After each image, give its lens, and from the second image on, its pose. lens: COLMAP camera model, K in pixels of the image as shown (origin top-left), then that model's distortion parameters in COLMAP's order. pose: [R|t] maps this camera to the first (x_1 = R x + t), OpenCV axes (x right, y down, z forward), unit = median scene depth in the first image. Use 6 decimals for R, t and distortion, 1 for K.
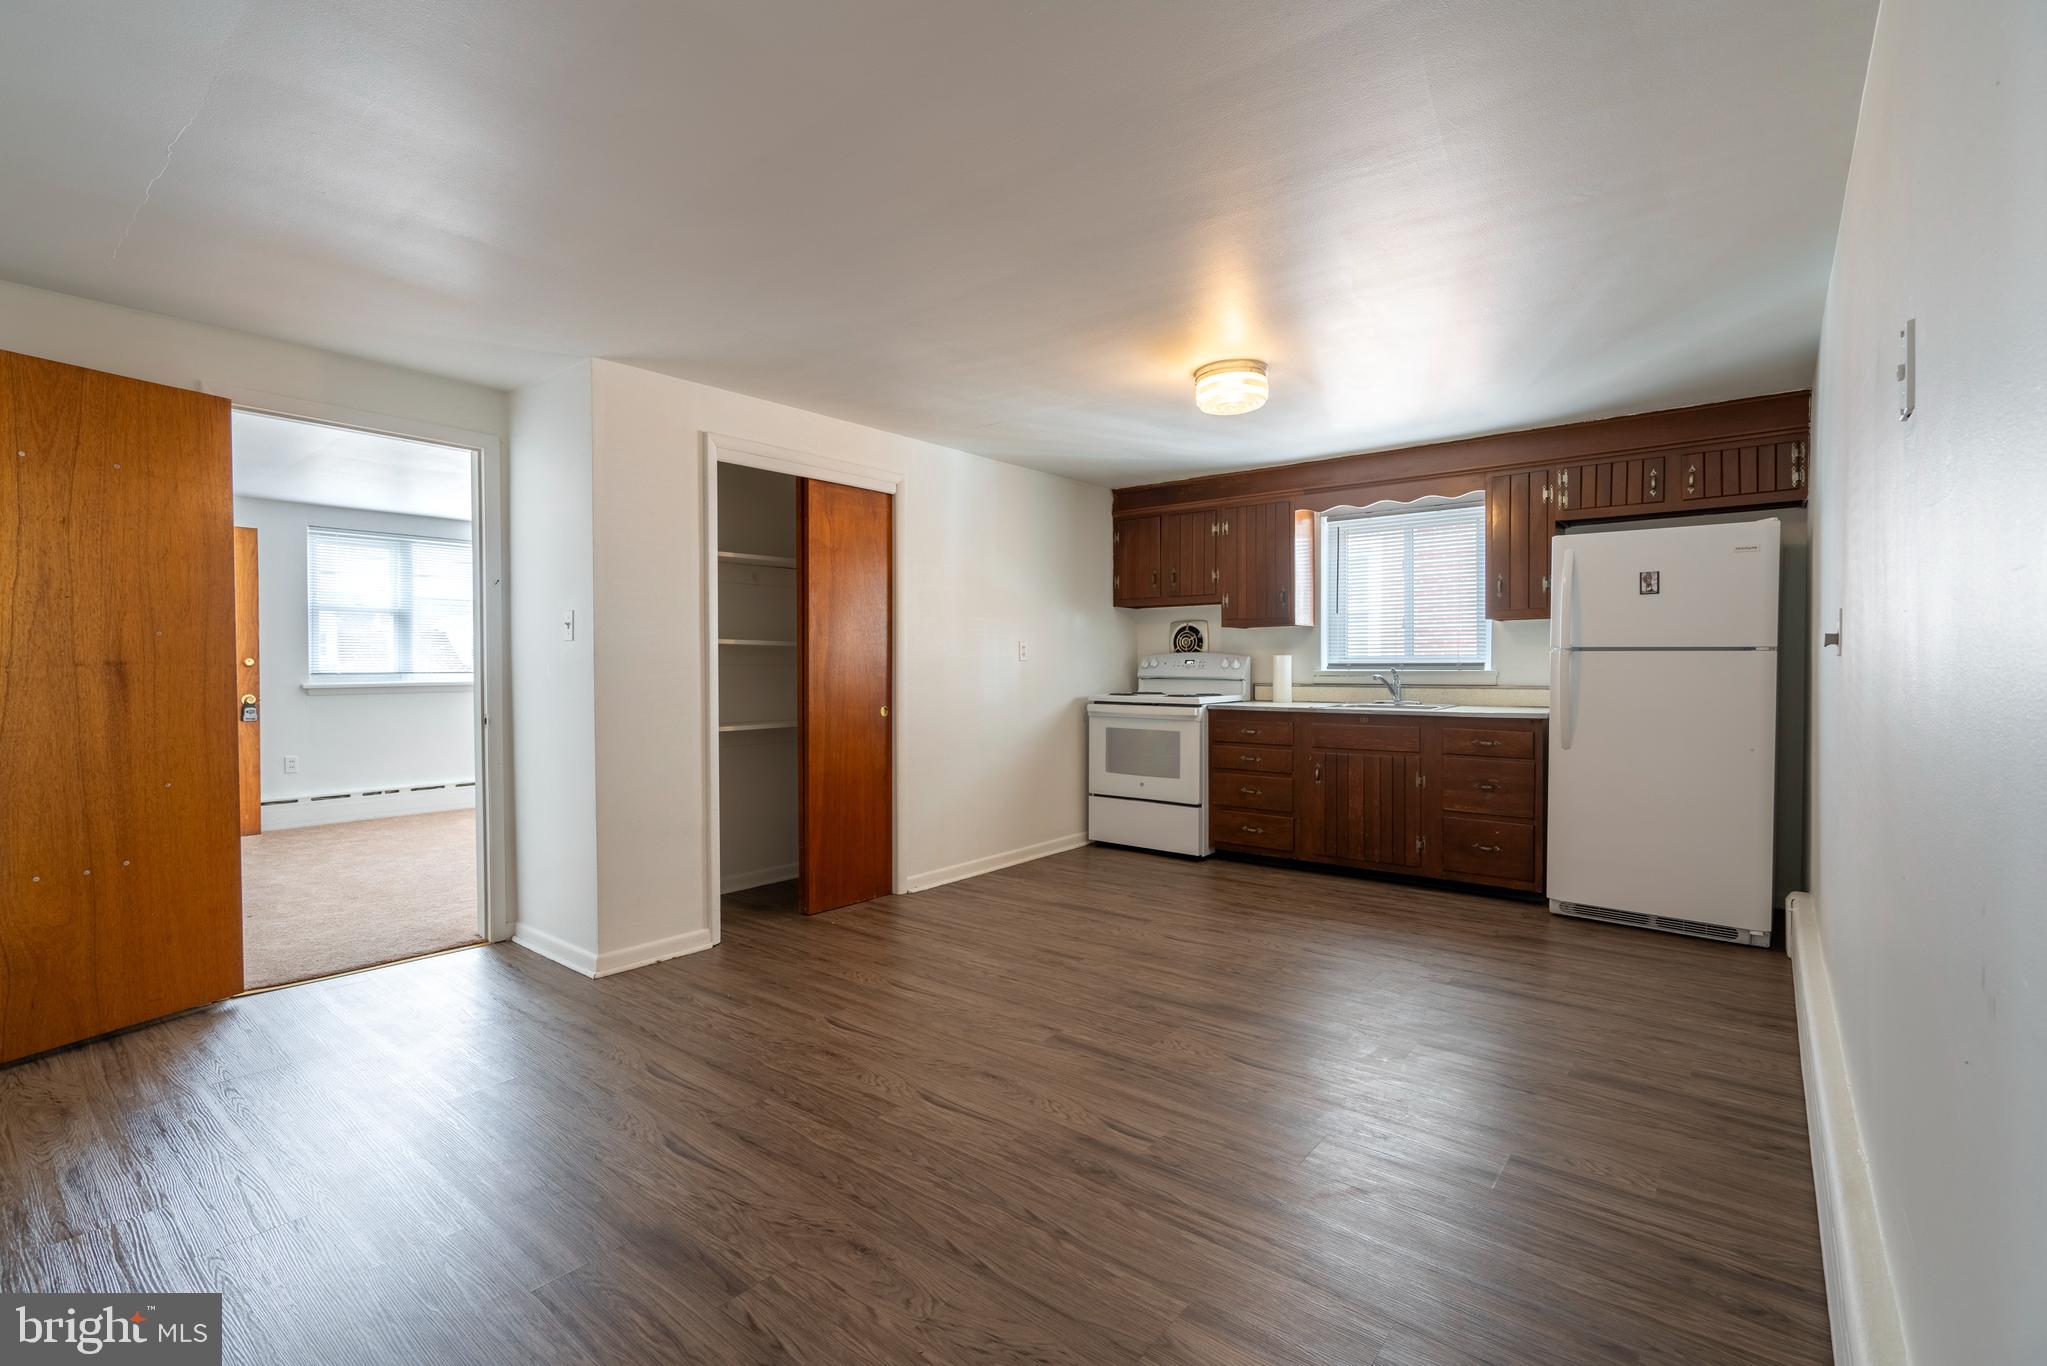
lens RADIAL K [[908.0, 0, 1011.1], [0, 908.0, 674.6], [0, 0, 1]] dist [-0.009618, 0.001040]
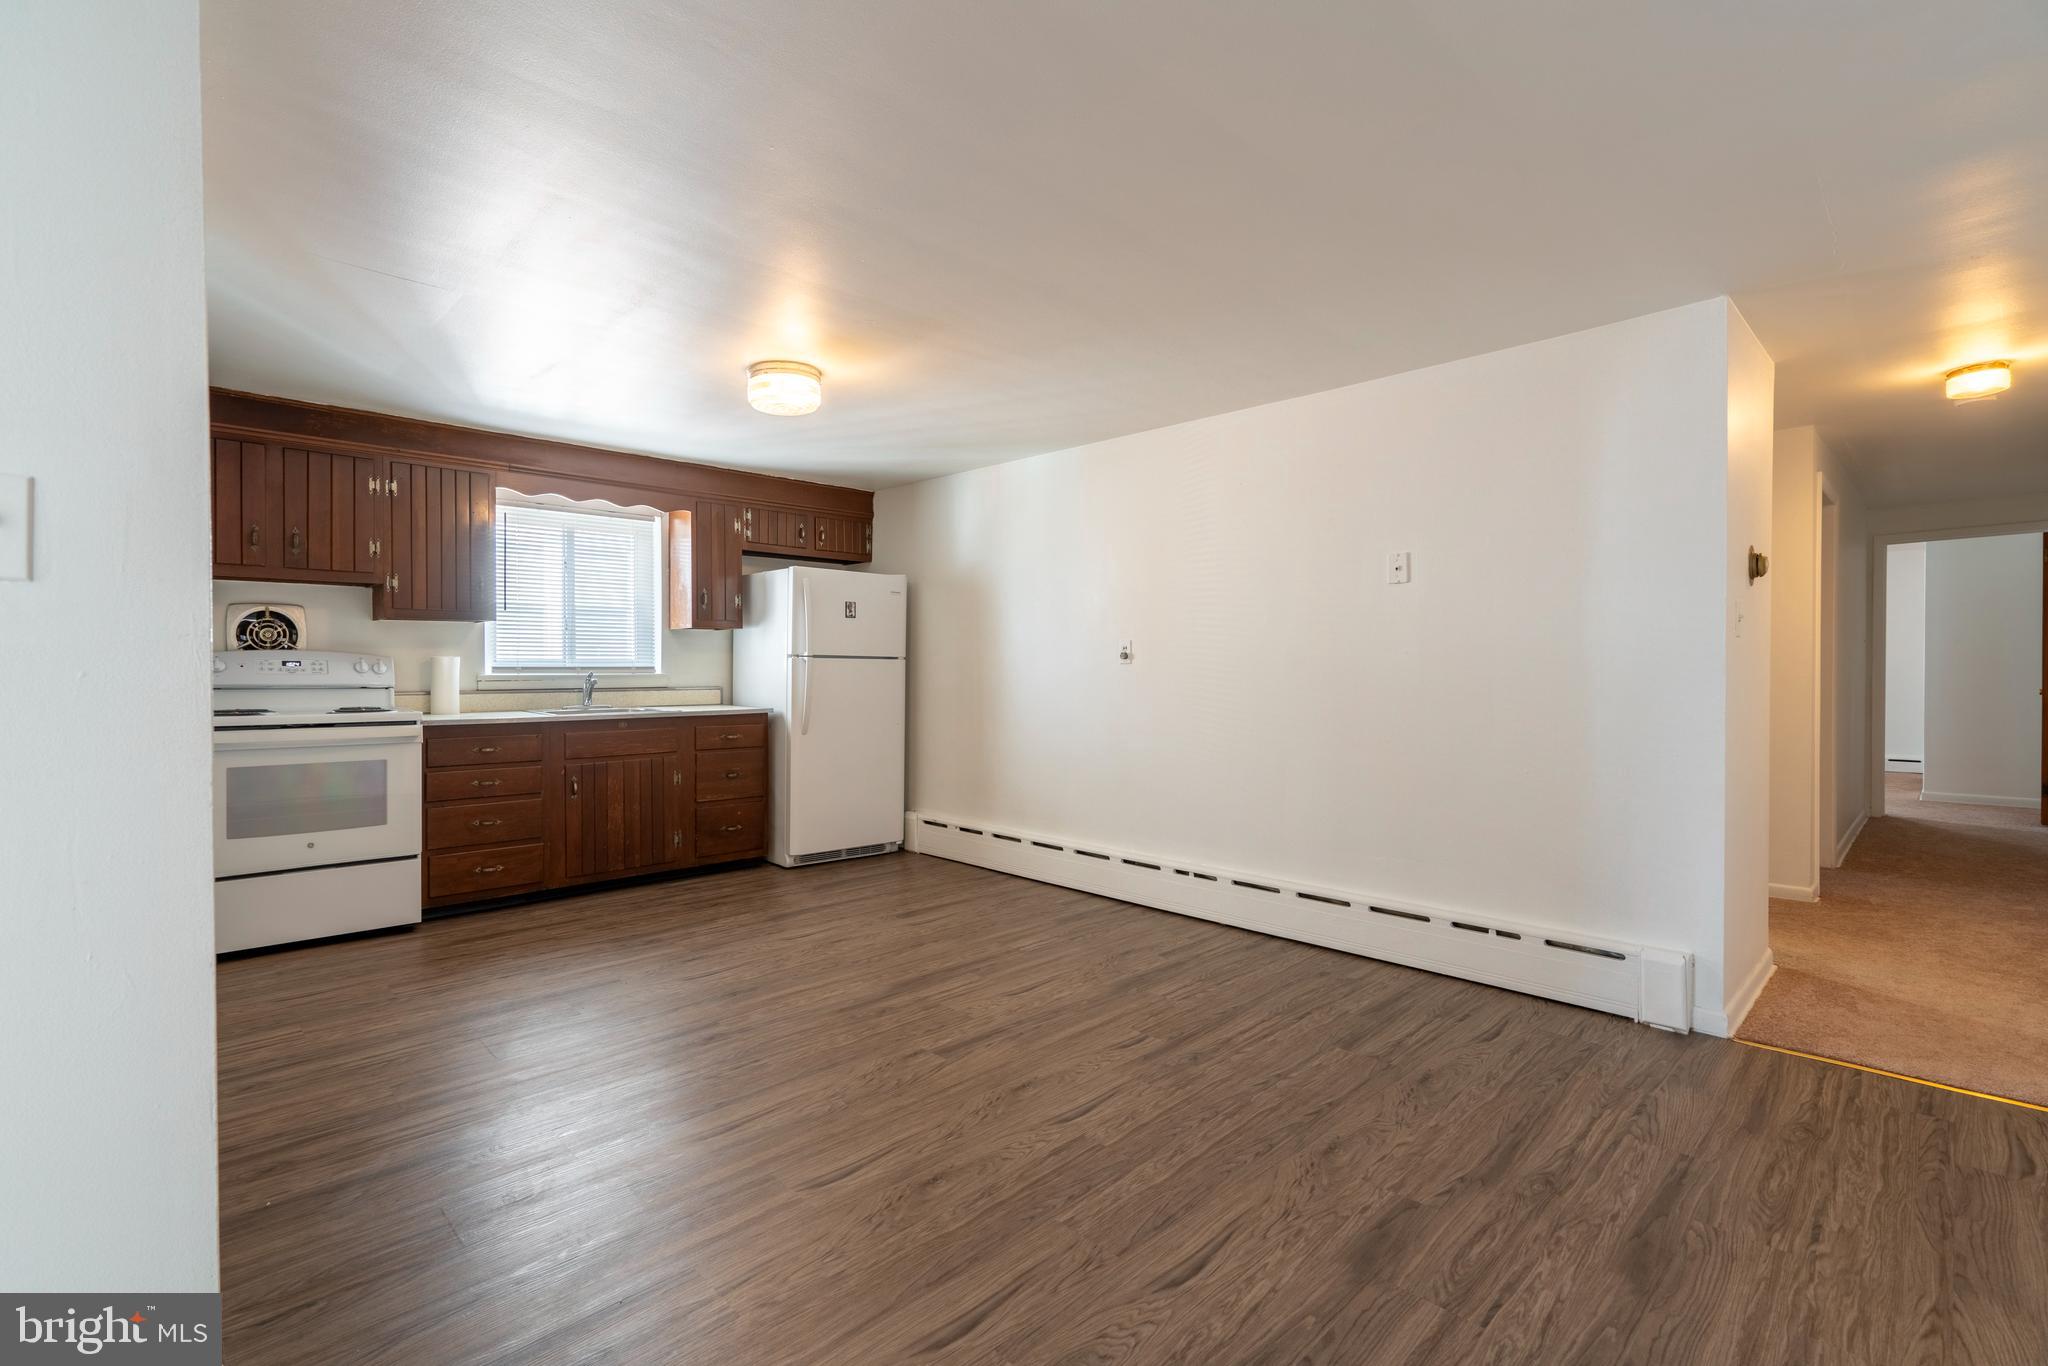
lens RADIAL K [[908.5, 0, 1003.8], [0, 908.5, 673.4], [0, 0, 1]] dist [-0.009618, 0.001040]
pose [[0.132957, -0.003068, 0.991117, -0.580437], [0.010292, 0.999946, 0.001715, -0.002910], [-0.991068, 0.009973, 0.132981, 0.517864]]
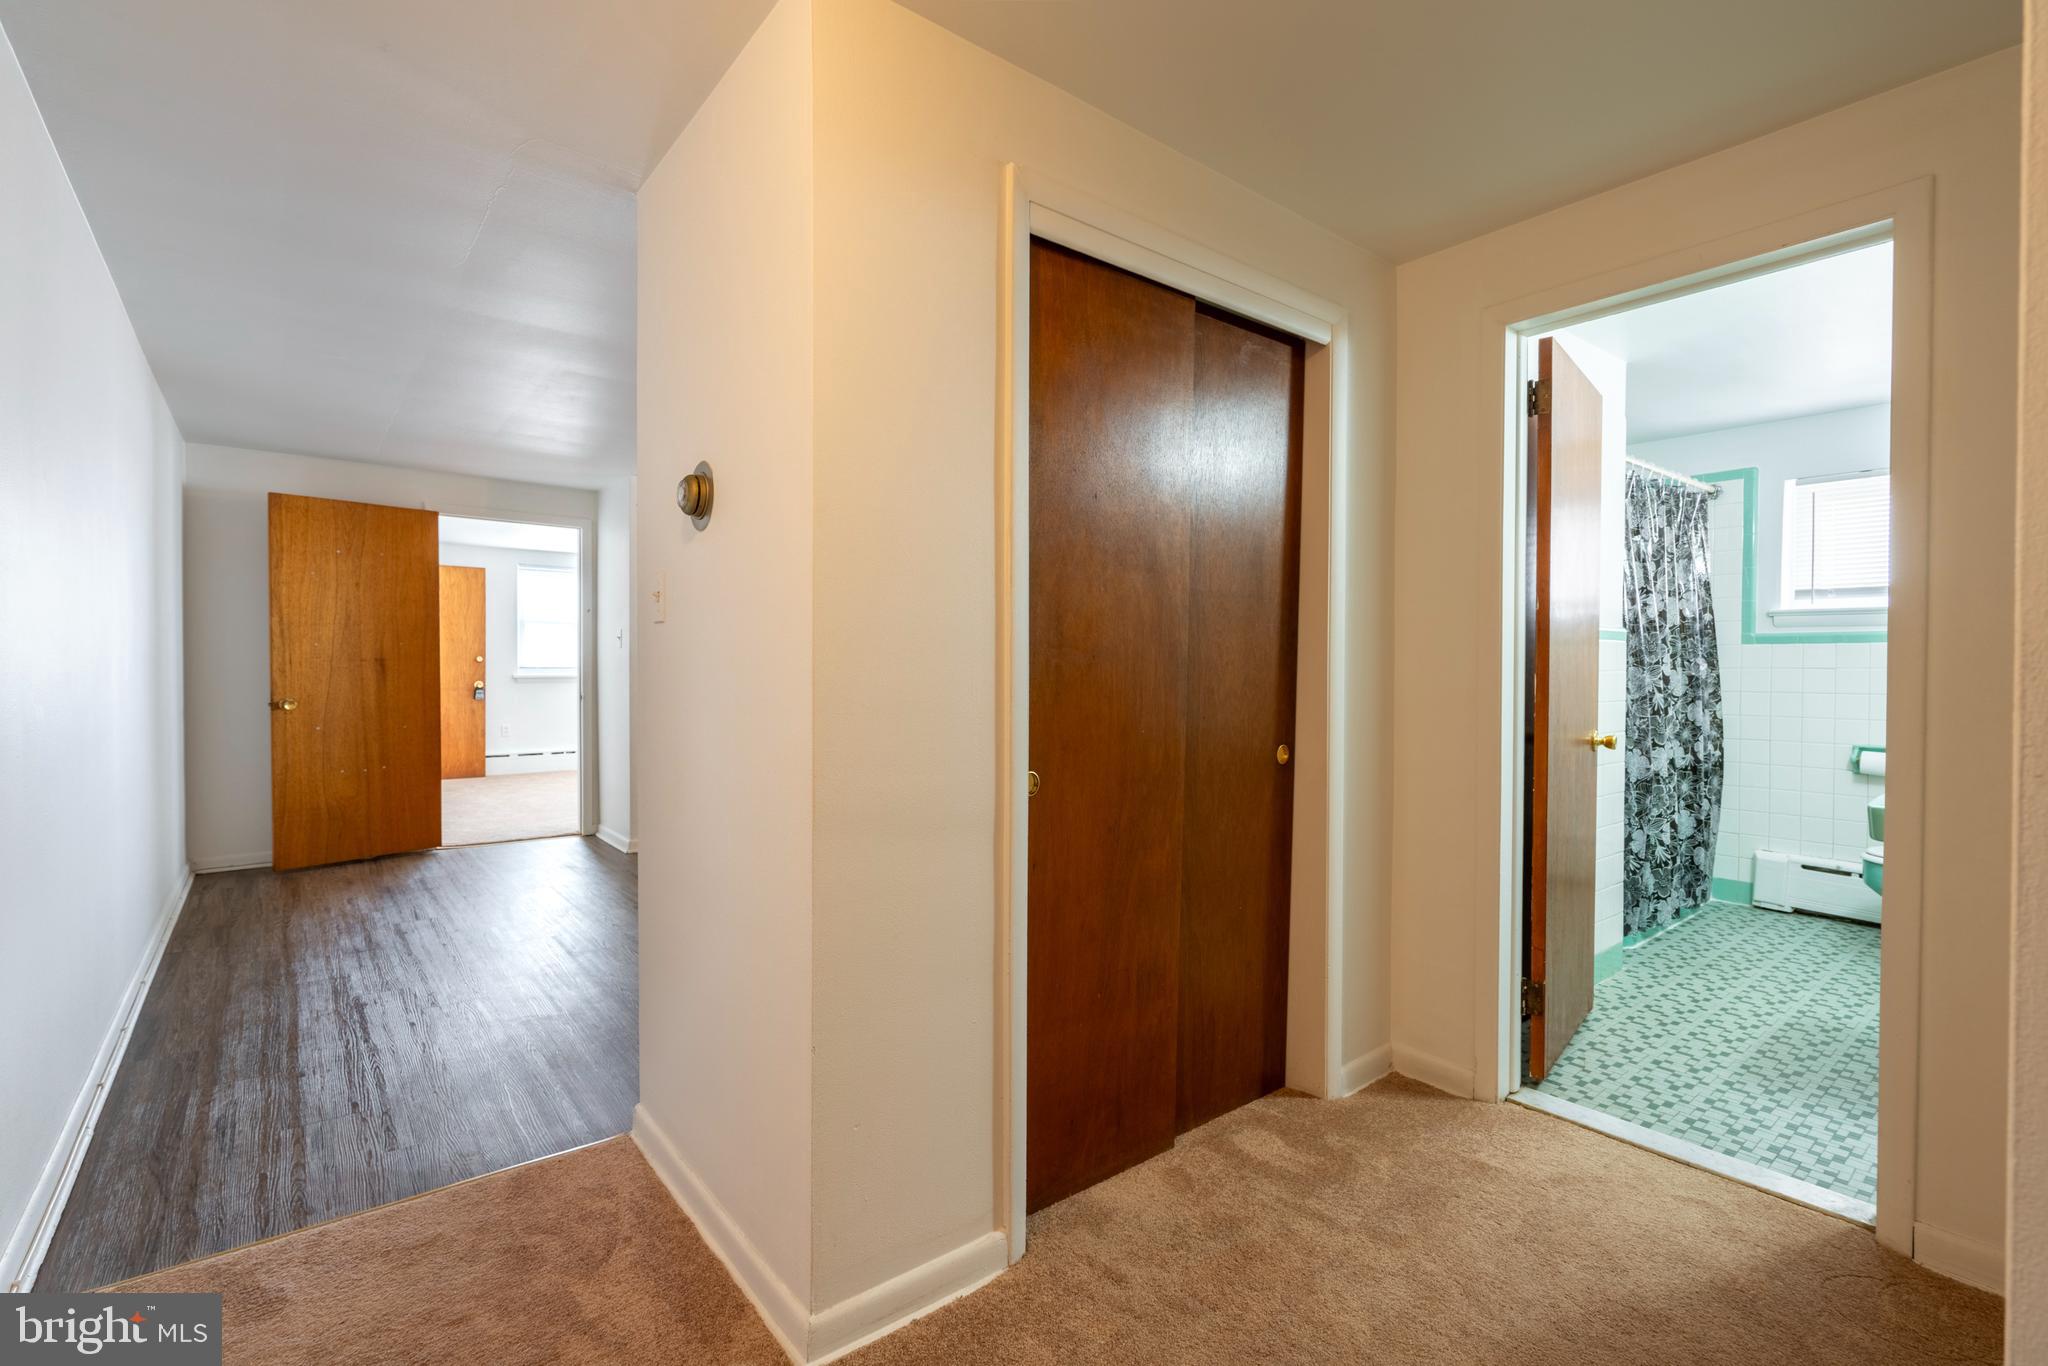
lens RADIAL K [[908.5, 0, 1016.2], [0, 908.5, 679.7], [0, 0, 1]] dist [-0.009618, 0.001040]
pose [[0.978069, 0.014646, -0.207768, 0.434280], [-0.014001, 0.999892, 0.004577, 0.001059], [0.207812, -0.001568, 0.978167, -0.354808]]
